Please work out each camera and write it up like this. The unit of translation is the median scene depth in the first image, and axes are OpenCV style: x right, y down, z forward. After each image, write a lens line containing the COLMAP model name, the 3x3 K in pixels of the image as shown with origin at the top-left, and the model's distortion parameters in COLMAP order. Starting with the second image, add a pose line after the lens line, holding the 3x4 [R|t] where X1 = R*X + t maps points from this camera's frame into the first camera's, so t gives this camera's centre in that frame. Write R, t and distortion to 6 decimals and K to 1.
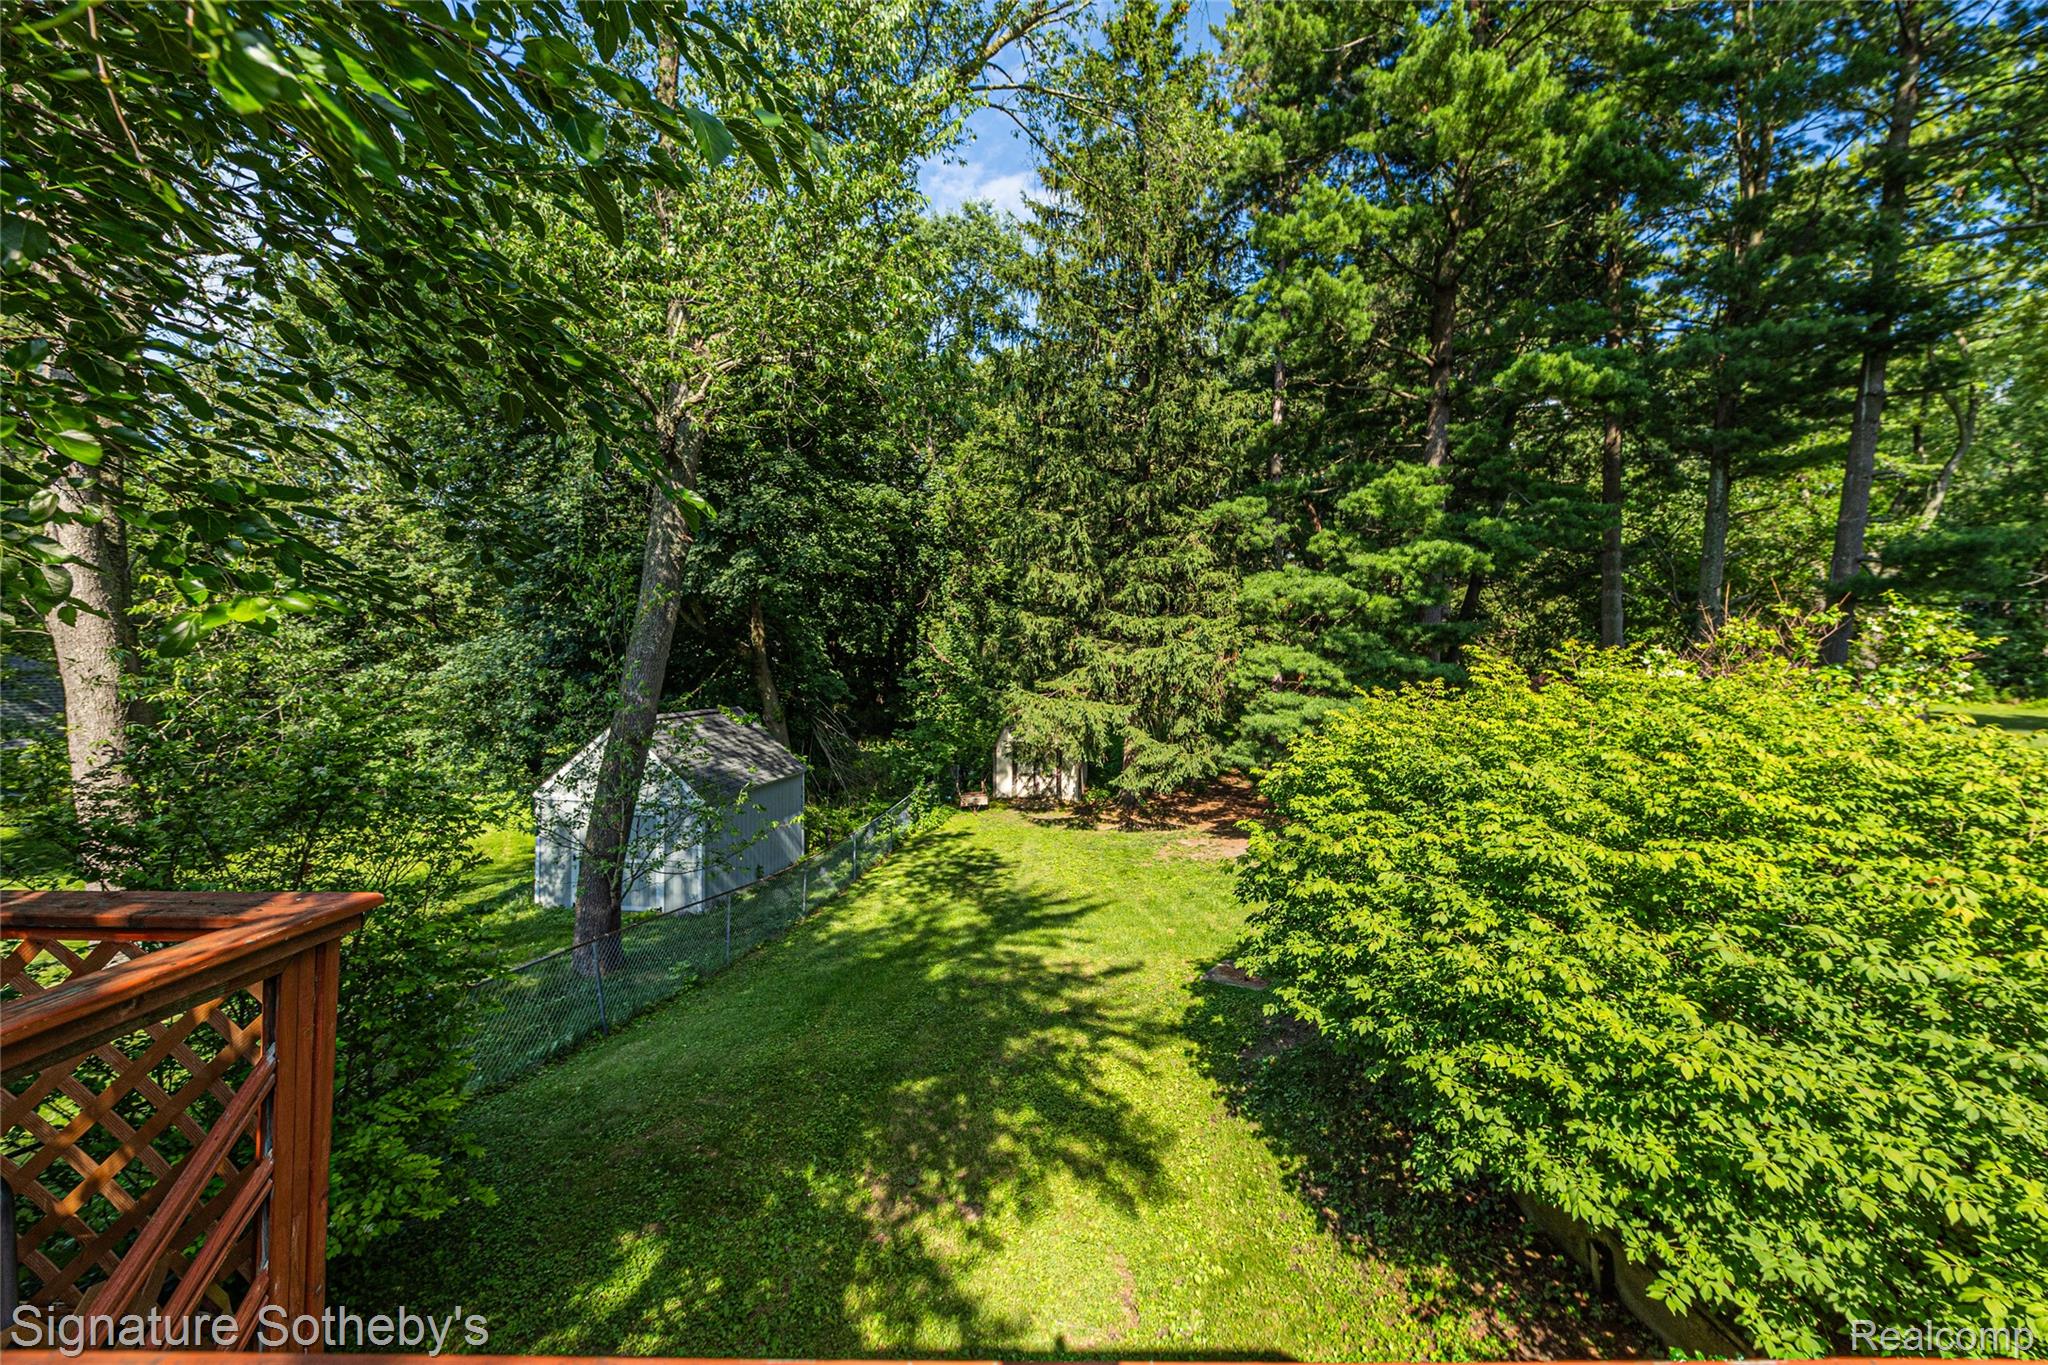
lens RADIAL K [[839.1, 0, 1038.3], [0, 839.1, 690.0], [0, 0, 1]] dist [0.008515, -0.000103]
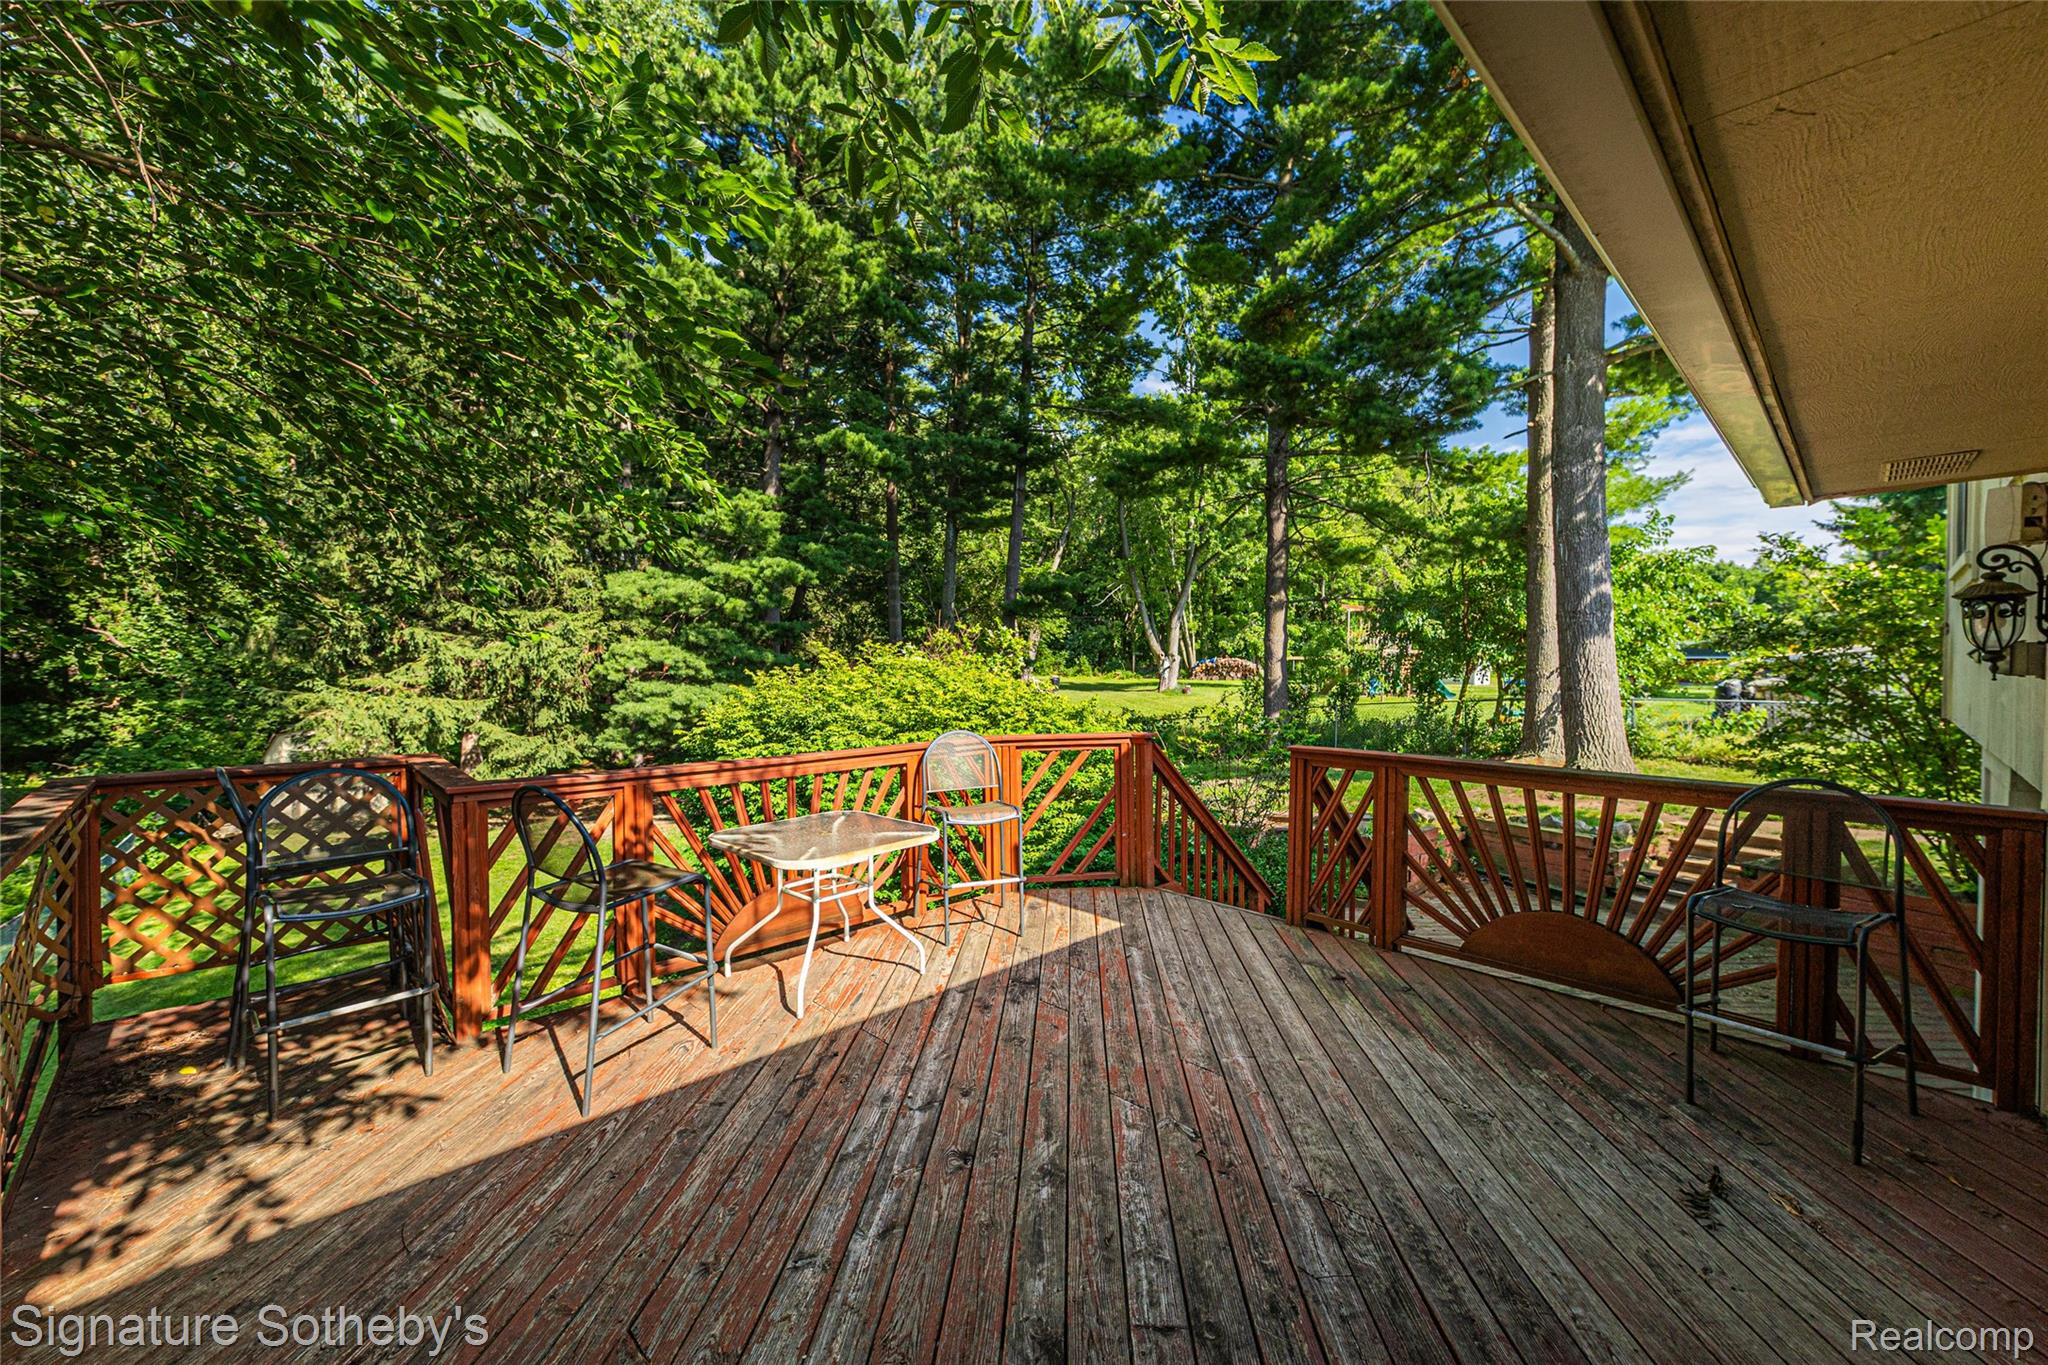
lens RADIAL K [[797.2, 0, 1019.3], [0, 797.2, 656.6], [0, 0, 1]] dist [0.020504, 0.000091]
pose [[0.734440, -0.011003, 0.678584, -0.070434], [0.030737, 0.999382, -0.017062, 0.003422], [-0.677977, 0.033388, 0.734324, -0.115454]]
